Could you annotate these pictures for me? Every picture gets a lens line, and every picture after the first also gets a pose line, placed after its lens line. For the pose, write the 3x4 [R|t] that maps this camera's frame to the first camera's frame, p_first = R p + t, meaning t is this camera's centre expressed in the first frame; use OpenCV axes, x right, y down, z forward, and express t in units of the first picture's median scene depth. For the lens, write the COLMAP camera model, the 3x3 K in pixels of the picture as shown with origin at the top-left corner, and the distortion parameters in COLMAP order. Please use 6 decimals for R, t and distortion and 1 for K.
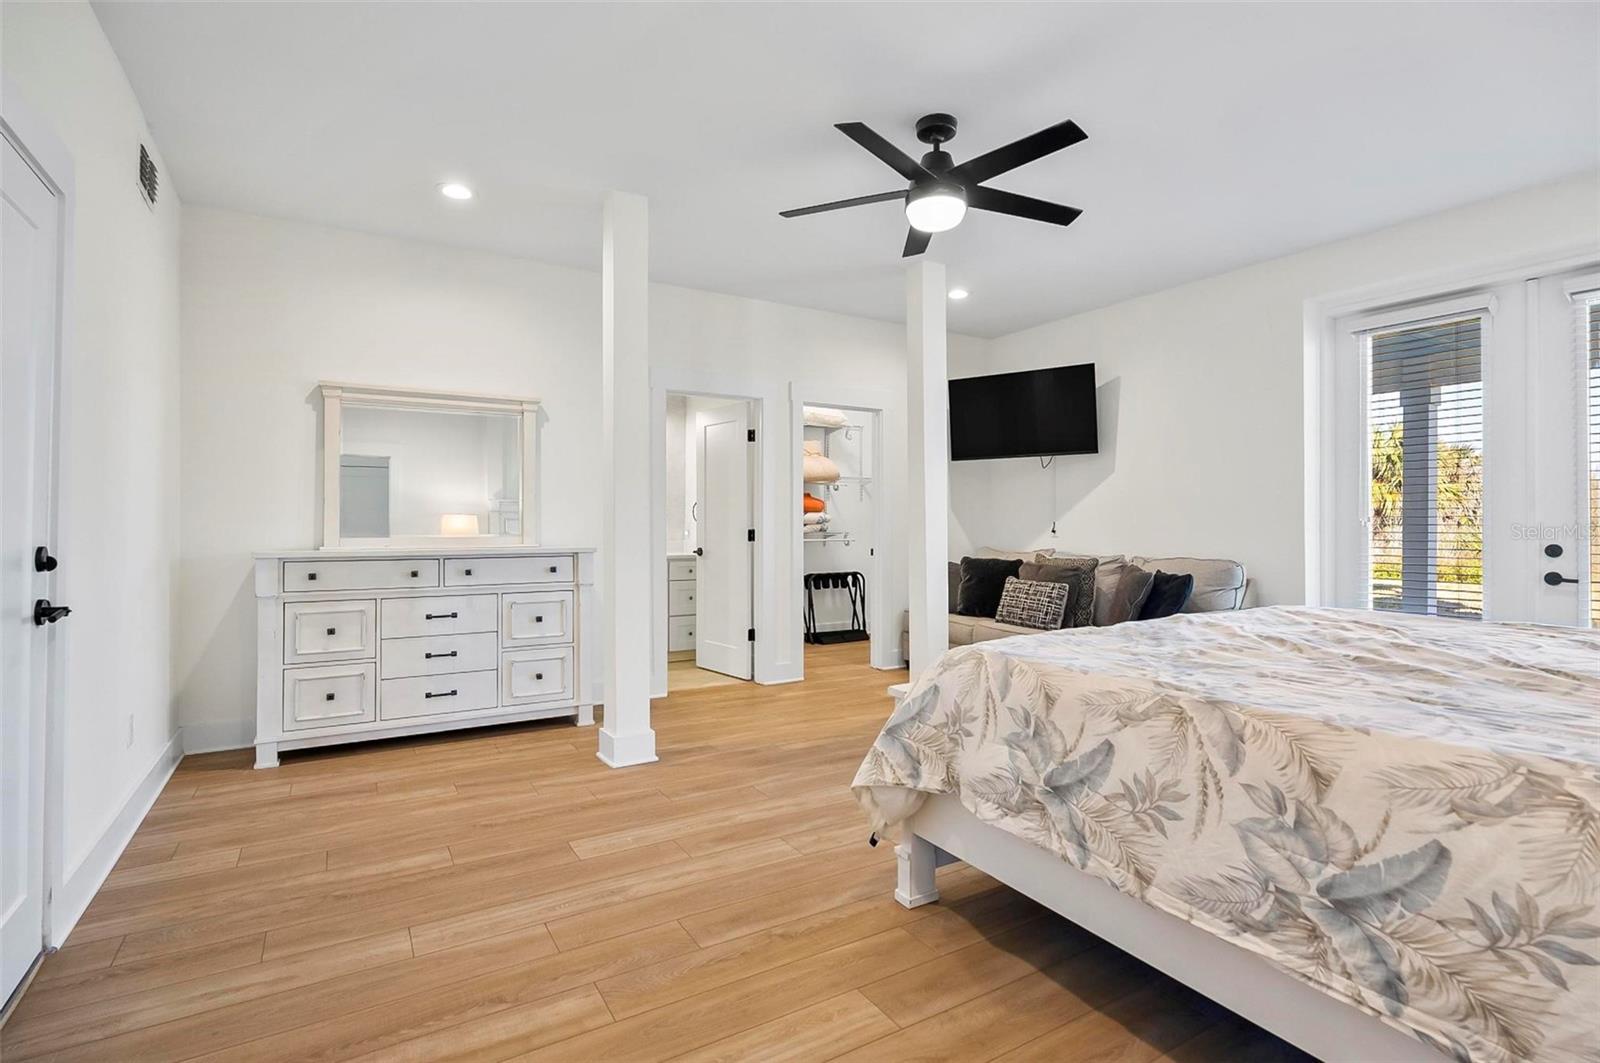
lens RADIAL K [[782.3, 0, 806.5], [0, 782.3, 523.5], [0, 0, 1]] dist [0.004138, 0.000869]
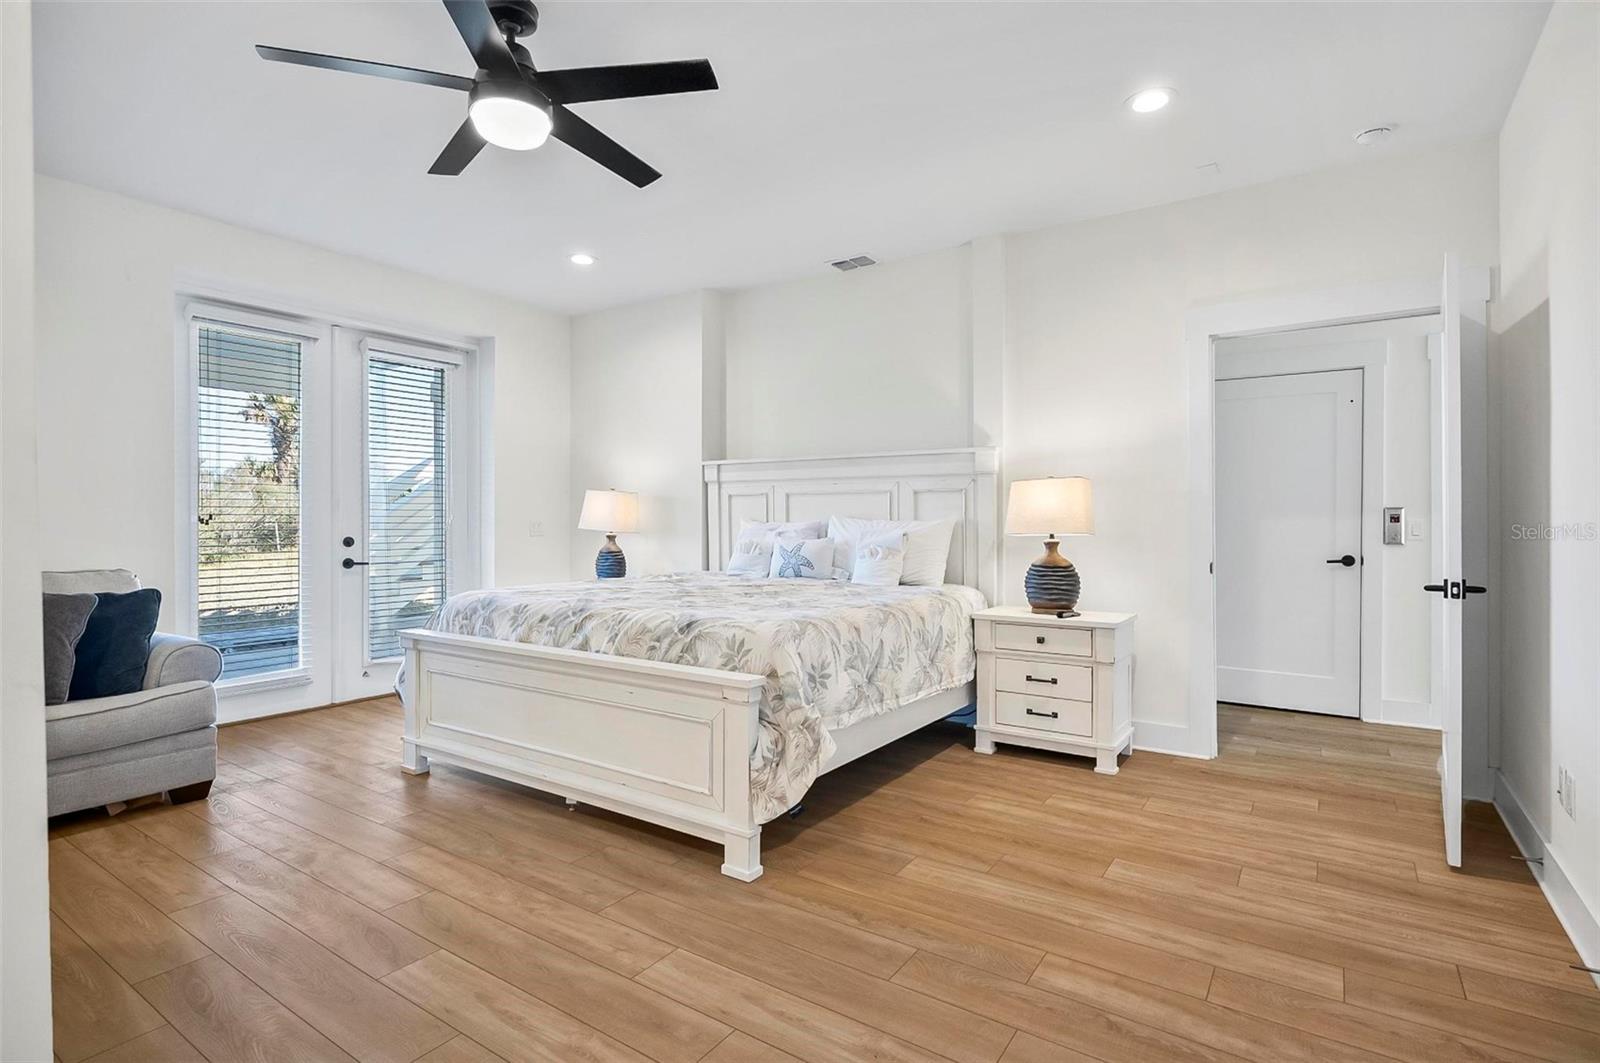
lens RADIAL K [[782.3, 0, 806.9], [0, 782.3, 523.9], [0, 0, 1]] dist [0.004138, 0.000869]
pose [[-0.421432, -0.008001, 0.906825, -1.082372], [0.001774, 0.999952, 0.009647, -0.012050], [-0.906858, 0.005674, -0.421397, 1.713685]]
